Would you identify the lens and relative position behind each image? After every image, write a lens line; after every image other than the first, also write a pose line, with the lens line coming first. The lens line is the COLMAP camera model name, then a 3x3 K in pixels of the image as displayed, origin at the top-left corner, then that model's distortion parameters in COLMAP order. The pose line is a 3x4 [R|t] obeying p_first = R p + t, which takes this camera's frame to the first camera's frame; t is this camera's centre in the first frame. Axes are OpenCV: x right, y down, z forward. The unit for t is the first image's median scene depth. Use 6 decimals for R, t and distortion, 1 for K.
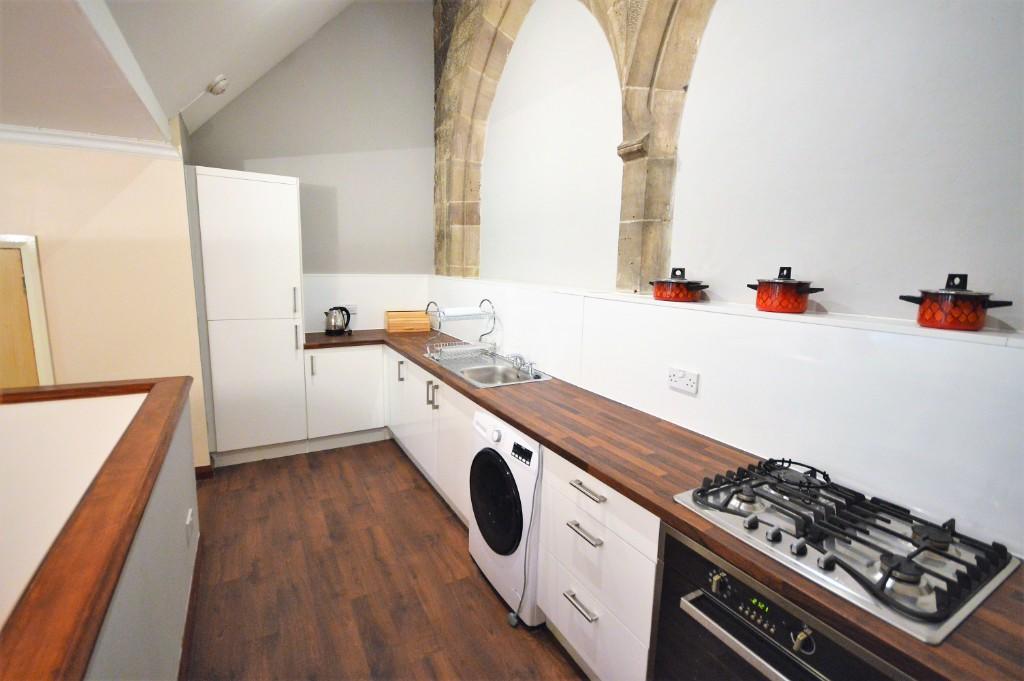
lens RADIAL K [[454.6, 0, 512.0], [0, 454.6, 340.5], [0, 0, 1]] dist [-0.002562, -0.000827]
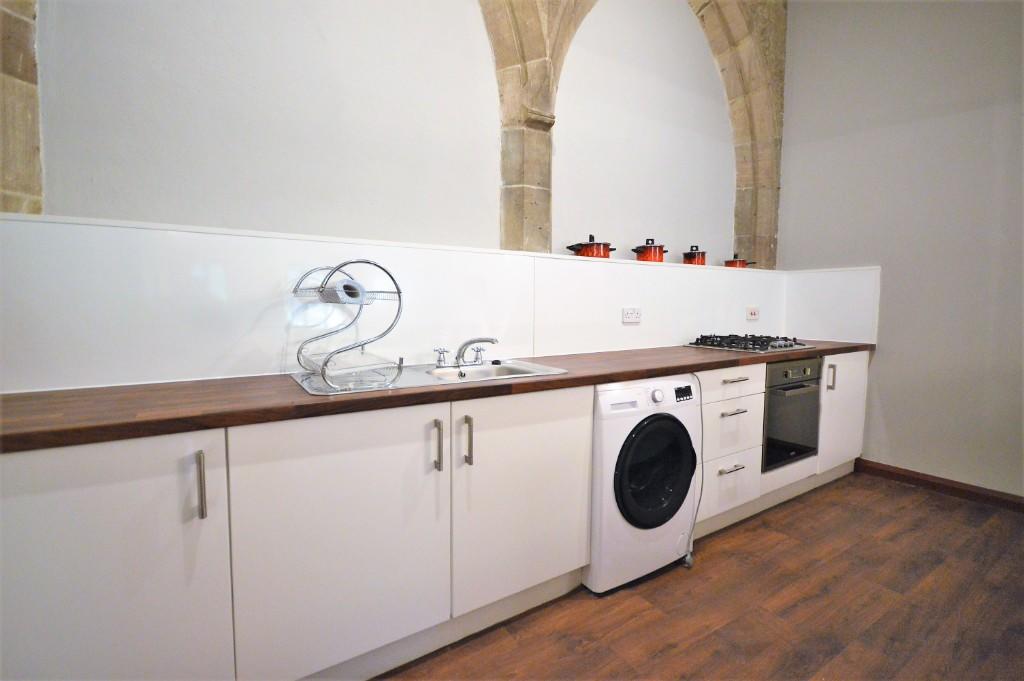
lens RADIAL K [[451.4, 0, 508.3], [0, 451.4, 336.8], [0, 0, 1]] dist [-0.000519, -0.000387]
pose [[-0.026503, -0.105261, 0.994091, -0.842770], [0.167762, 0.979869, 0.108228, -0.050616], [-0.985471, 0.169639, -0.008310, 1.182500]]
